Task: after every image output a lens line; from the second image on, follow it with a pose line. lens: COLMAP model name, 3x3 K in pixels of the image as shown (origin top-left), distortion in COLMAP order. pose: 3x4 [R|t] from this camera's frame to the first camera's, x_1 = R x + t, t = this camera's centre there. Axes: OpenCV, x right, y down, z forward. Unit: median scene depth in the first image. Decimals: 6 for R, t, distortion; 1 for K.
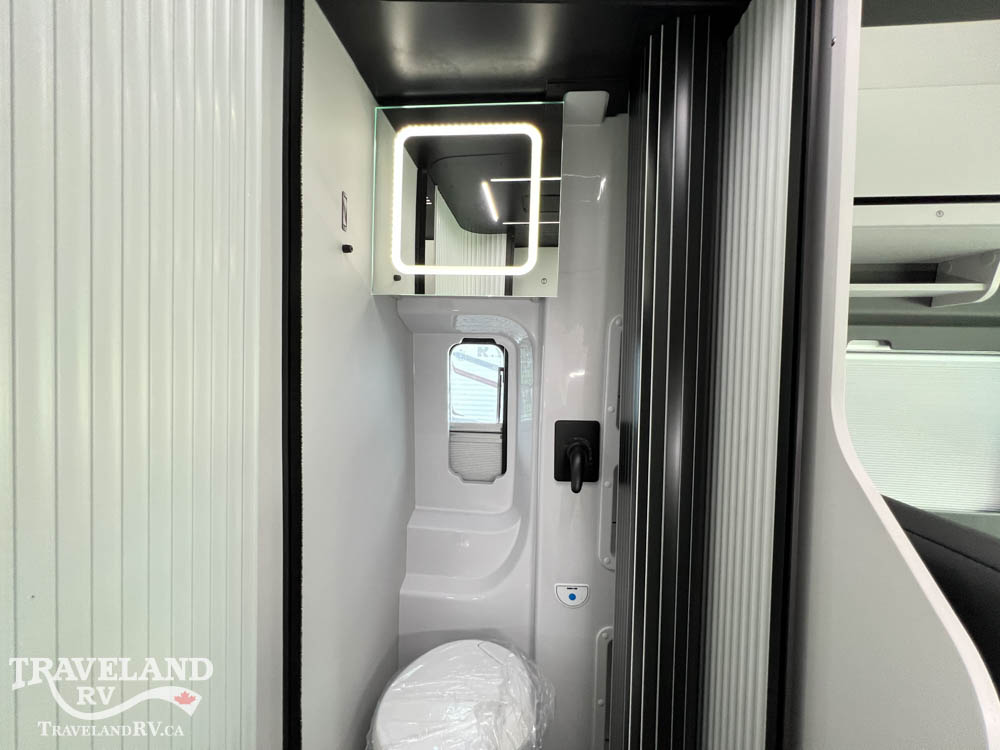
lens RADIAL K [[428.0, 0, 500.0], [0, 428.0, 375.0], [0, 0, 1]] dist [0.001597, 0.000252]
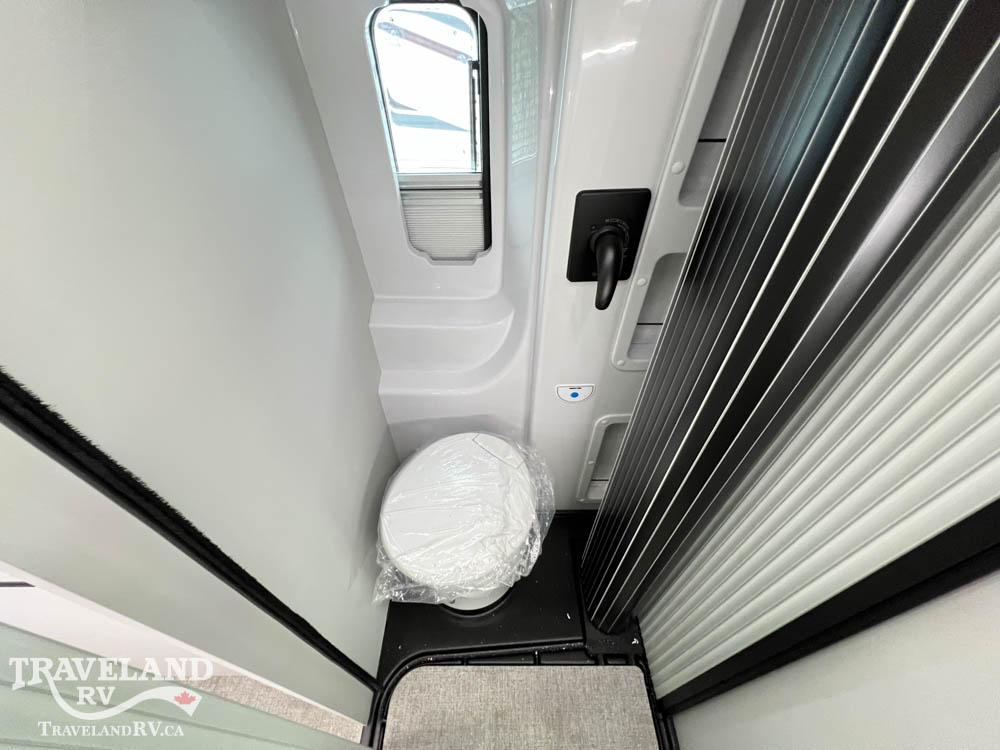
lens RADIAL K [[398.9, 0, 498.2], [0, 398.9, 373.7], [0, 0, 1]] dist [-0.001758, 0.000587]
pose [[0.996458, -0.075137, 0.037762, -0.015411], [0.029268, 0.730860, 0.681899, -0.074077], [-0.078835, -0.678379, 0.730471, 0.386151]]
